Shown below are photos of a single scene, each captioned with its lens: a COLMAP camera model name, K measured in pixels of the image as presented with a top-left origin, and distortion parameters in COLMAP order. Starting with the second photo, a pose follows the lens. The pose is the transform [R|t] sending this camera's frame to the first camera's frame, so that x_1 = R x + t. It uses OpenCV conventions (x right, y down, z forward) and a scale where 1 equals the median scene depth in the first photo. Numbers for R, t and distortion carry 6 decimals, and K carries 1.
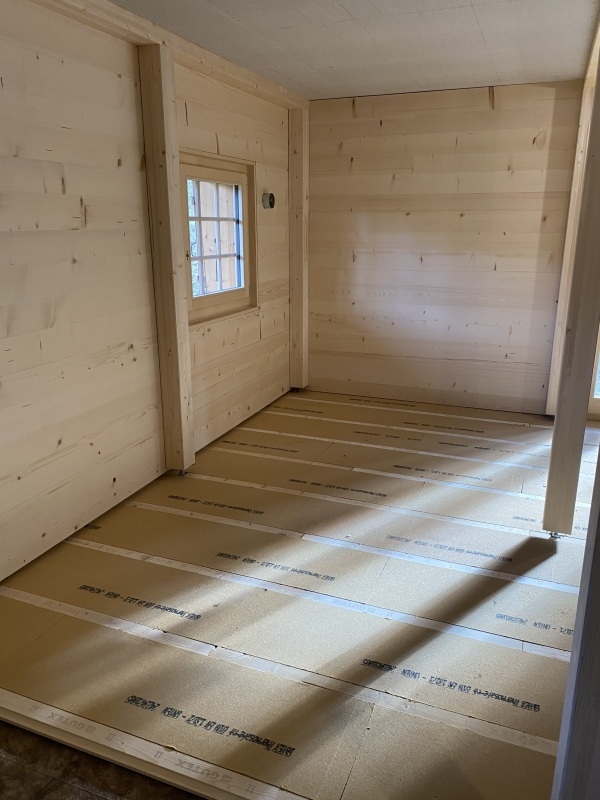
lens RADIAL K [[613.5, 0, 296.8], [0, 613.5, 401.8], [0, 0, 1]] dist [-0.027835, -0.010579]
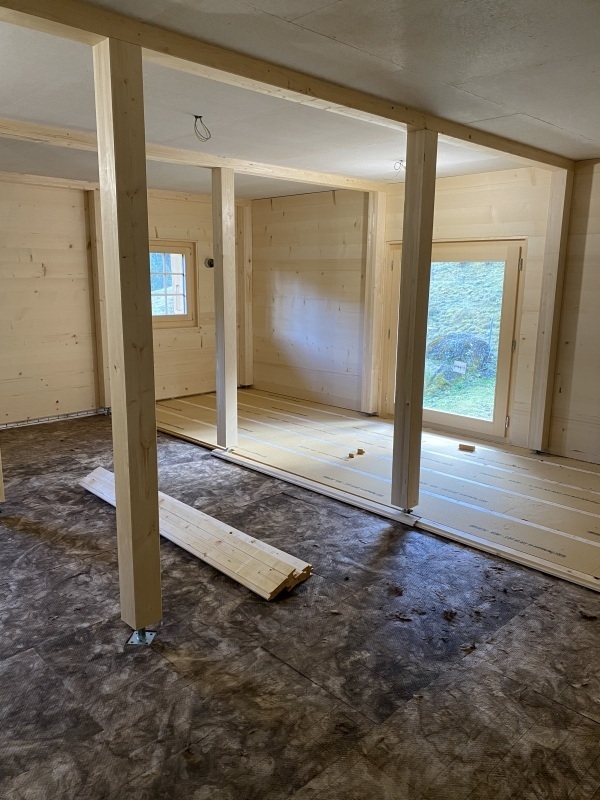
lens RADIAL K [[613.5, 0, 303.3], [0, 613.5, 399.5], [0, 0, 1]] dist [-0.027835, -0.010579]
pose [[0.912613, 0.098328, -0.396824, 0.852632], [-0.131212, 0.989742, -0.056515, 0.090090], [0.387196, 0.103644, 0.916153, -0.356349]]
